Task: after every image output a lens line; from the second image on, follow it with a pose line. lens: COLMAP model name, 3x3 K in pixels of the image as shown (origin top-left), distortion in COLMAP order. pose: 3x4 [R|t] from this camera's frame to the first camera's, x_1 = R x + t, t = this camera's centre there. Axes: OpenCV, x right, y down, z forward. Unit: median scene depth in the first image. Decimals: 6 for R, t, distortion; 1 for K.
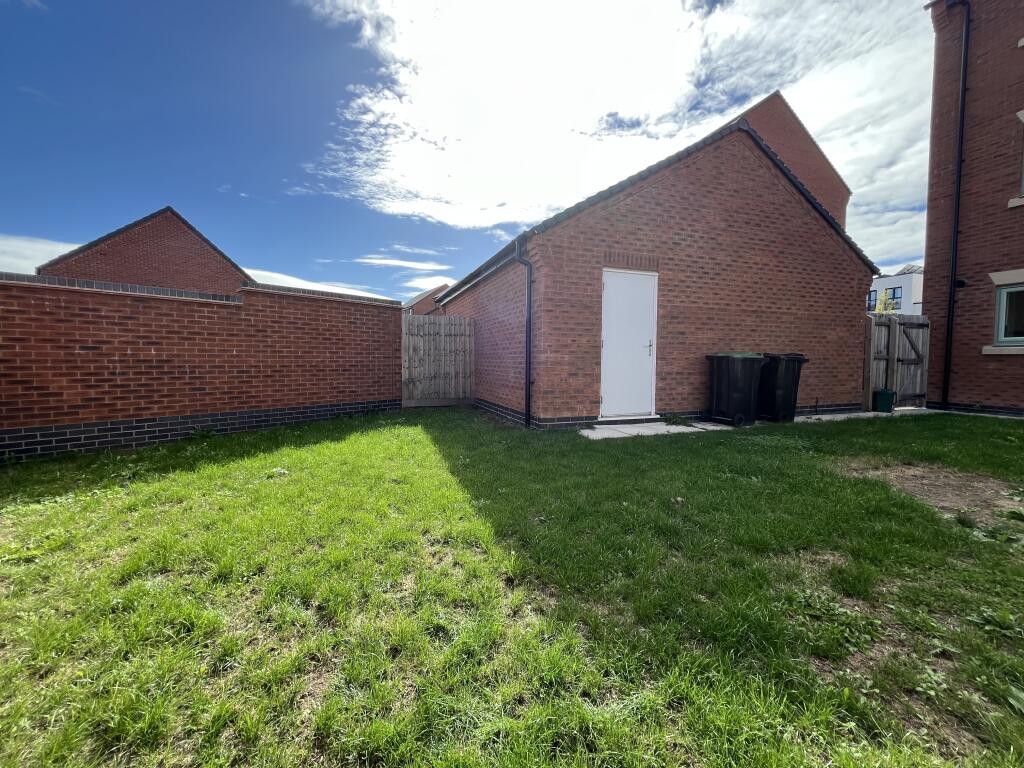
lens RADIAL K [[413.6, 0, 511.4], [0, 413.6, 383.9], [0, 0, 1]] dist [0.000359, -0.000581]
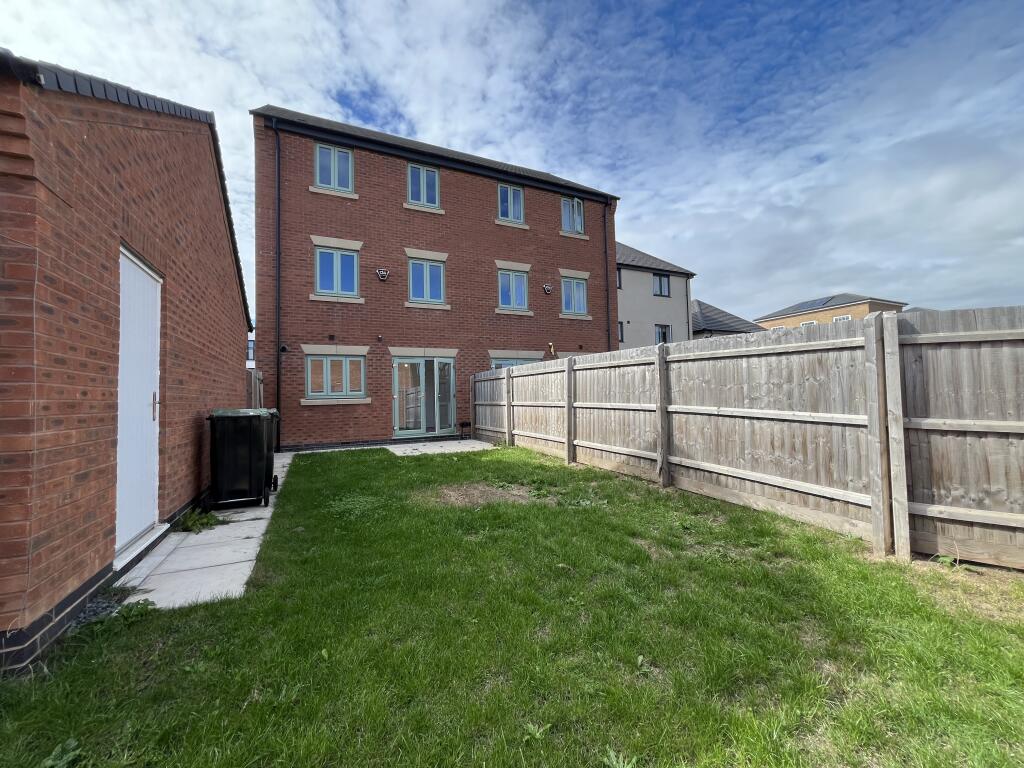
lens RADIAL K [[413.6, 0, 510.0], [0, 413.6, 382.2], [0, 0, 1]] dist [0.000359, -0.000581]
pose [[-0.086957, 0.036902, 0.995528, -0.220427], [0.084595, 0.995978, -0.029529, -0.051095], [-0.992614, 0.081649, -0.089729, 0.465974]]
